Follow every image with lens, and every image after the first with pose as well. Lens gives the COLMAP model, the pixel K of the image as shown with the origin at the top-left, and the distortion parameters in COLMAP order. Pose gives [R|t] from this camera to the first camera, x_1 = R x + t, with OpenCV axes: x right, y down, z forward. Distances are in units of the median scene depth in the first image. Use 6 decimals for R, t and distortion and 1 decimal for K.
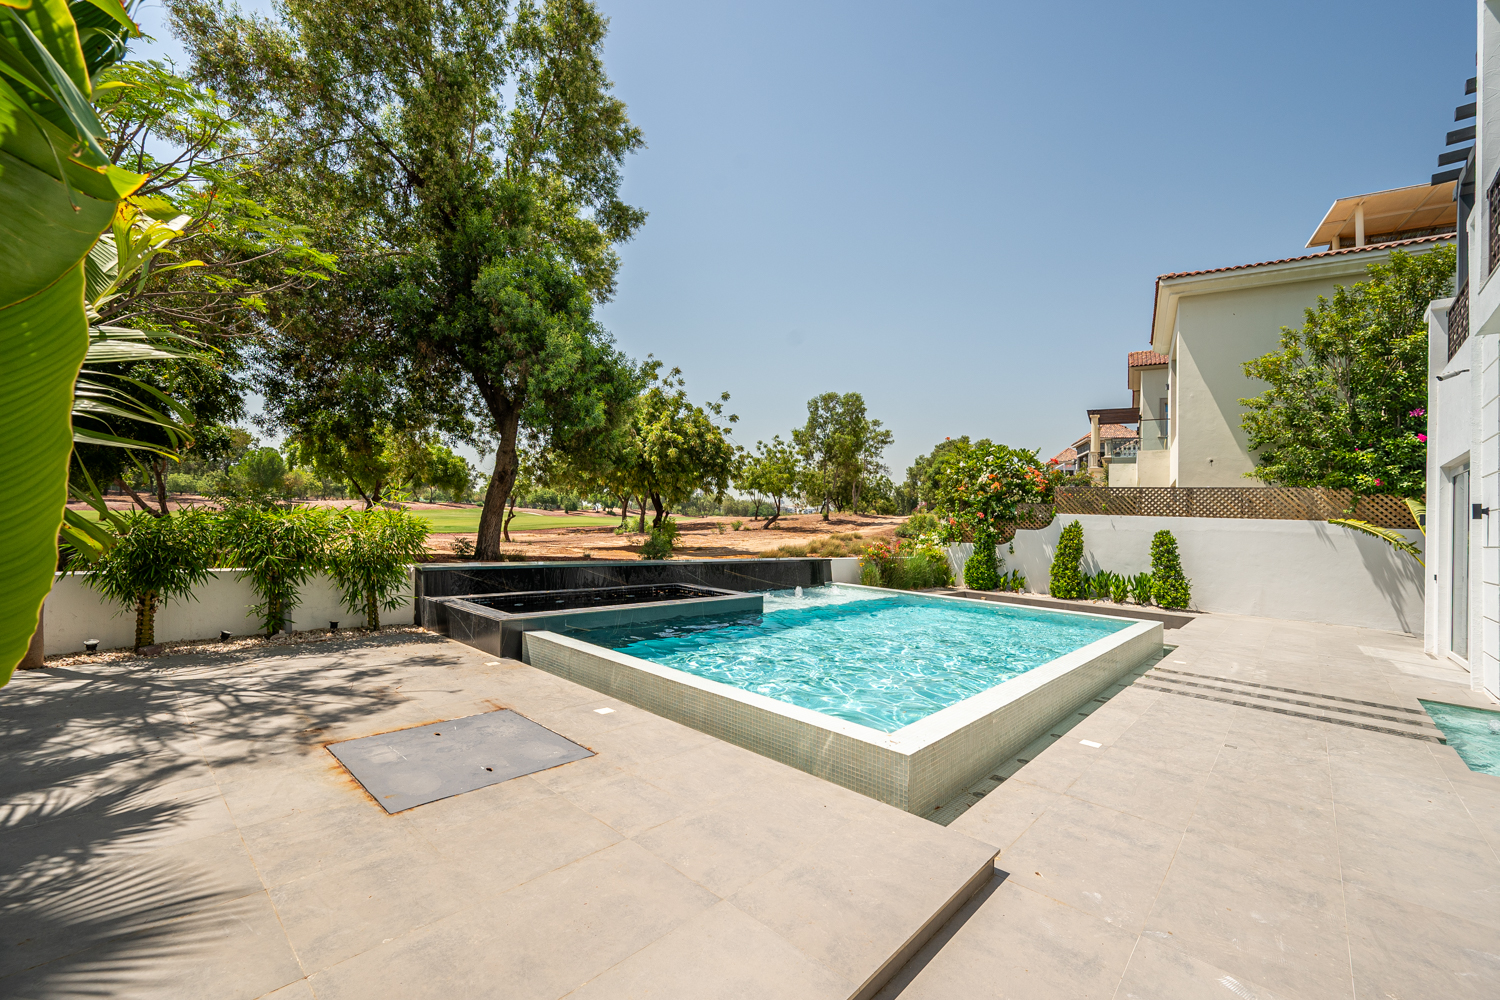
lens RADIAL K [[609.4, 0, 748.3], [0, 609.4, 526.9], [0, 0, 1]] dist [0.000258, 0.000001]
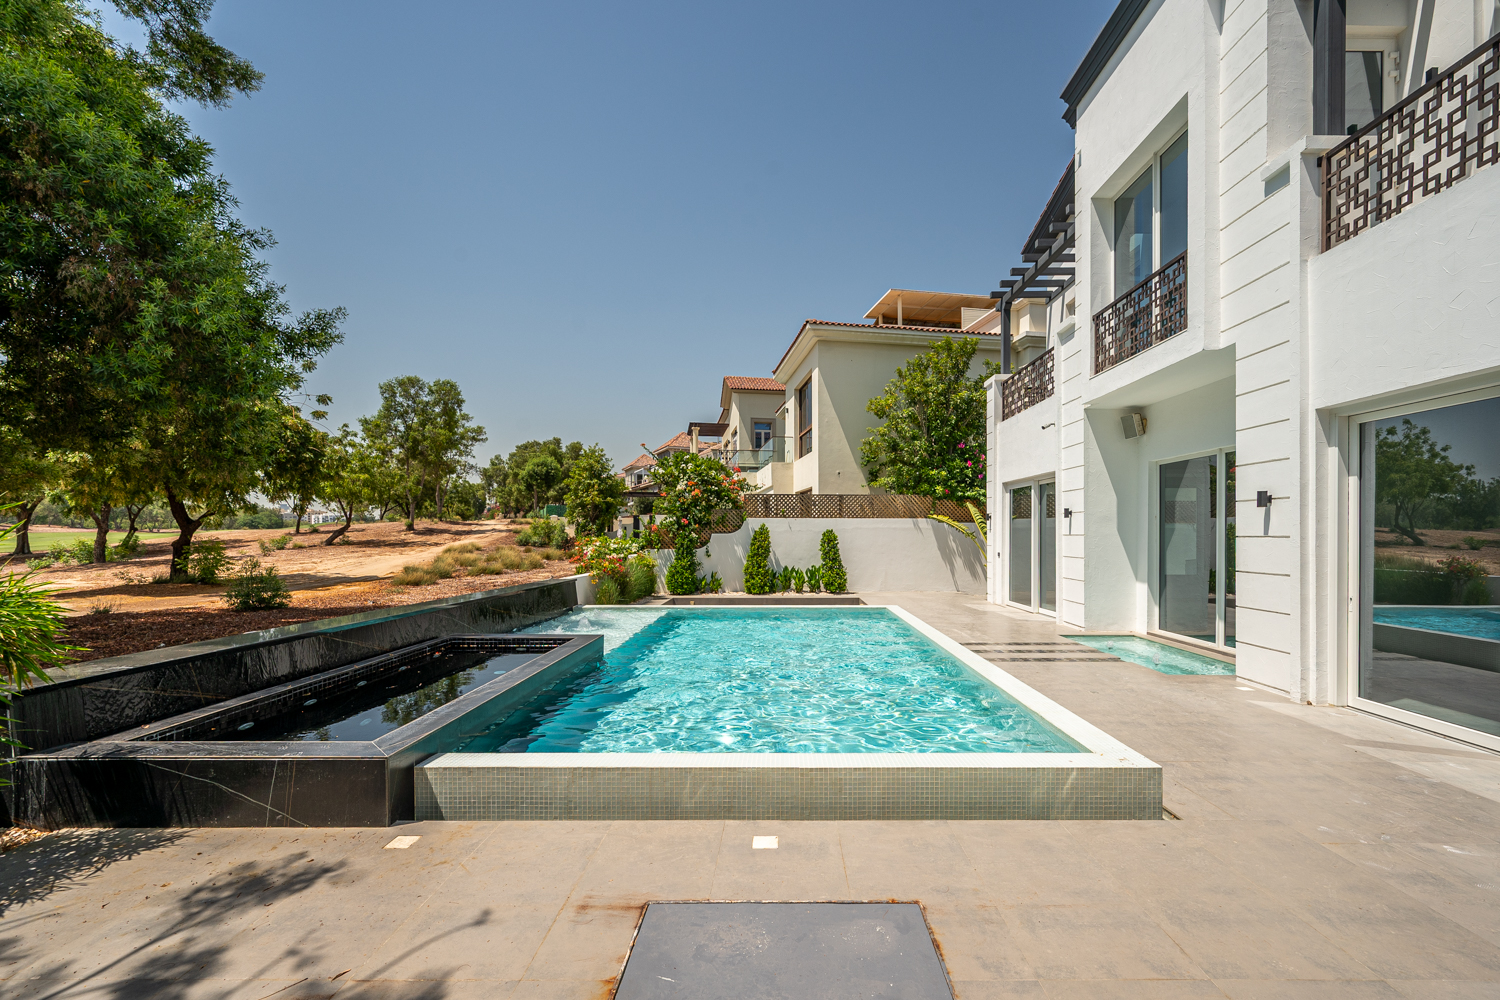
lens RADIAL K [[611.6, 0, 785.6], [0, 611.6, 528.2], [0, 0, 1]] dist [-0.001326, -0.000093]
pose [[0.738035, -0.039239, 0.673621, -0.198473], [0.039867, 0.999100, 0.014520, -0.017416], [-0.673584, 0.016139, 0.738935, 0.140956]]
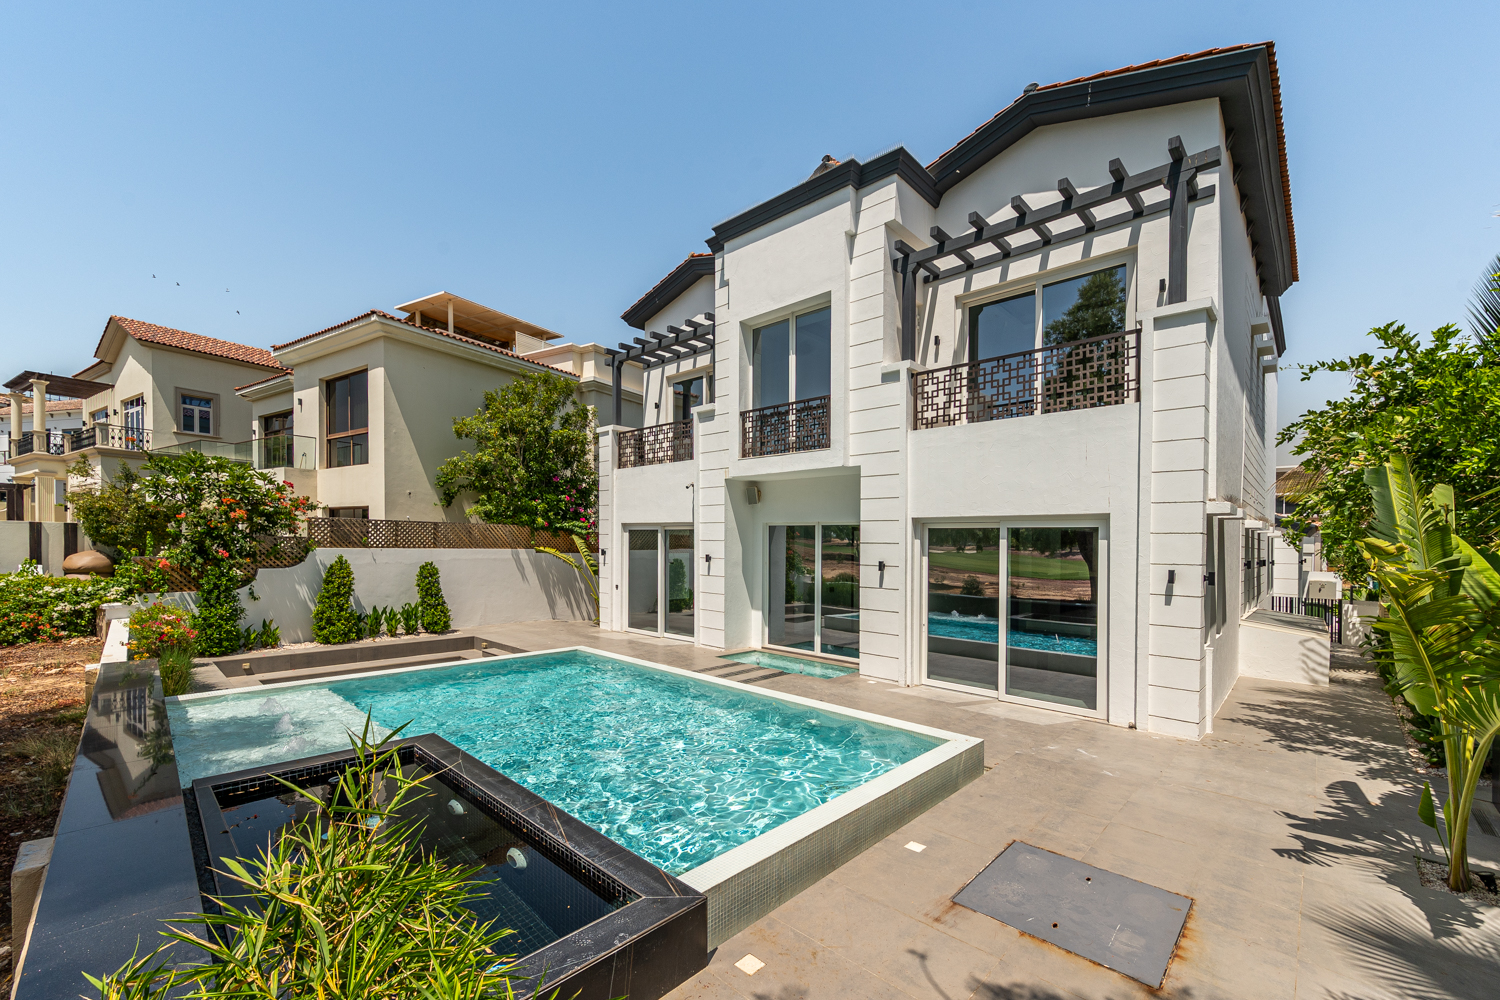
lens RADIAL K [[609.4, 0, 748.3], [0, 609.4, 526.9], [0, 0, 1]] dist [0.000258, 0.000001]
pose [[0.022103, -0.019165, 0.999572, -0.377306], [-0.006318, 0.999794, 0.019309, -0.077760], [-0.999736, -0.006742, 0.021977, 0.377015]]
